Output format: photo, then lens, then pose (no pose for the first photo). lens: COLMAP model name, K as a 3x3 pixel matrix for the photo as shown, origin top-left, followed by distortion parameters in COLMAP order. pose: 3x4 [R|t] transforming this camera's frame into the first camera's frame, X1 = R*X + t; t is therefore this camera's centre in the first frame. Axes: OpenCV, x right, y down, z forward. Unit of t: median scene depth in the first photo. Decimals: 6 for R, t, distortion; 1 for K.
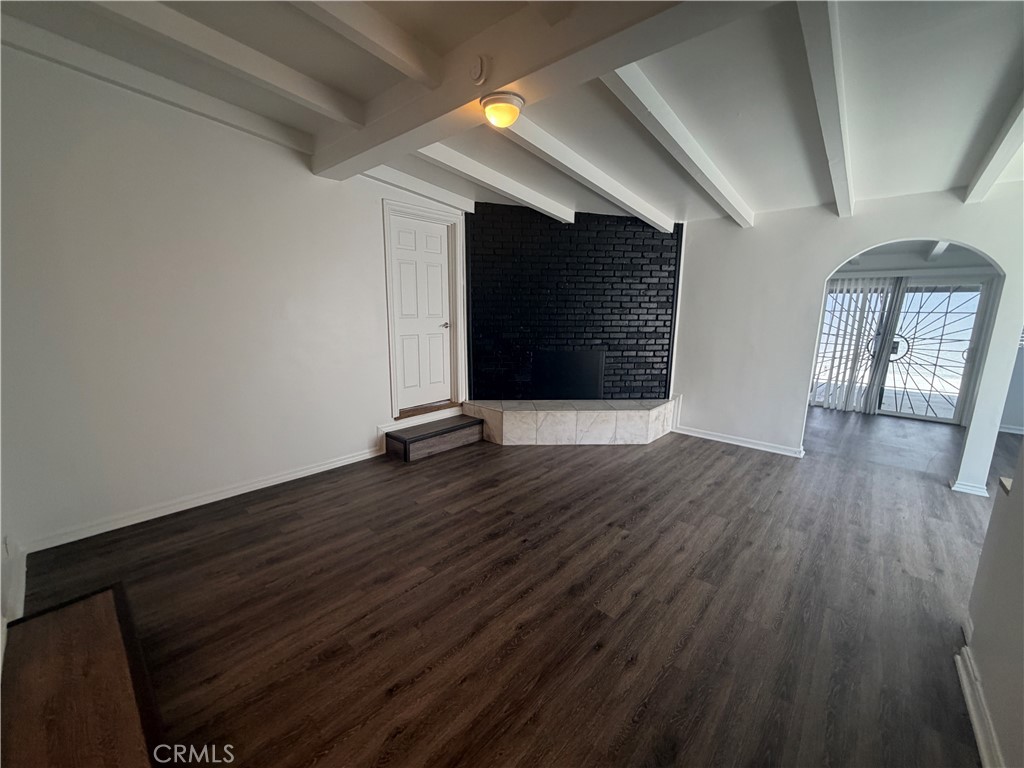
lens RADIAL K [[403.5, 0, 505.6], [0, 403.5, 388.1], [0, 0, 1]] dist [-0.007149, 0.000145]
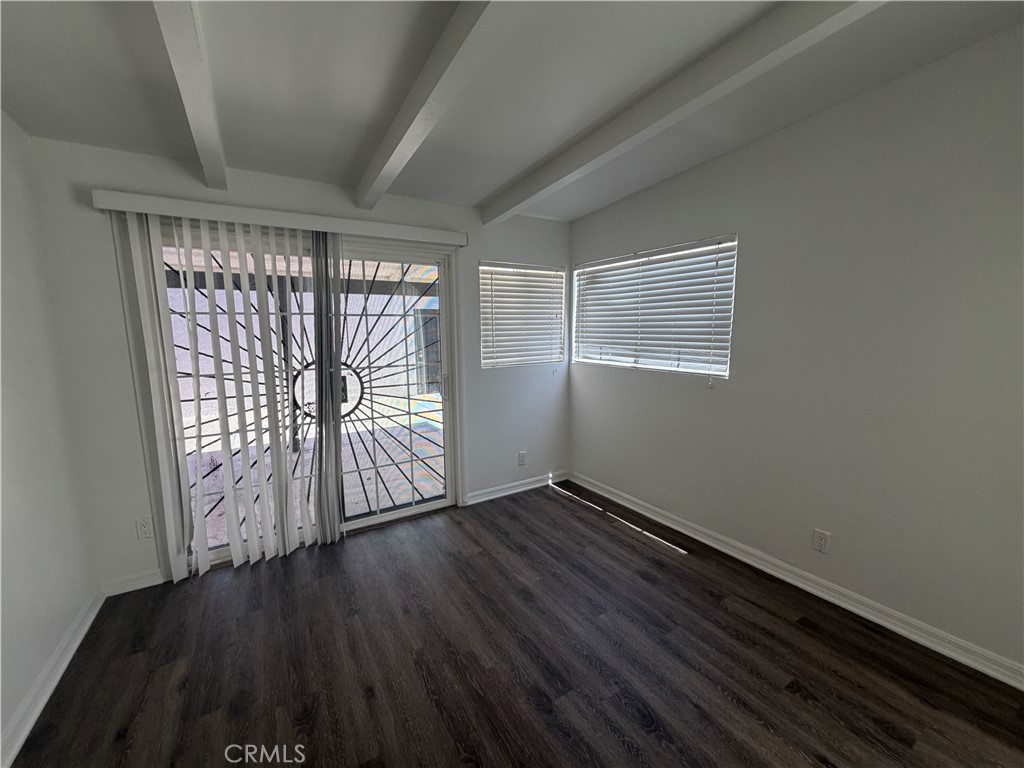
lens RADIAL K [[405.9, 0, 515.8], [0, 405.9, 383.6], [0, 0, 1]] dist [0.000806, 0.000191]
pose [[0.282071, -0.142575, 0.948740, 0.542679], [0.186159, 0.978235, 0.091661, -0.108345], [-0.941159, 0.150762, 0.302474, 0.624455]]
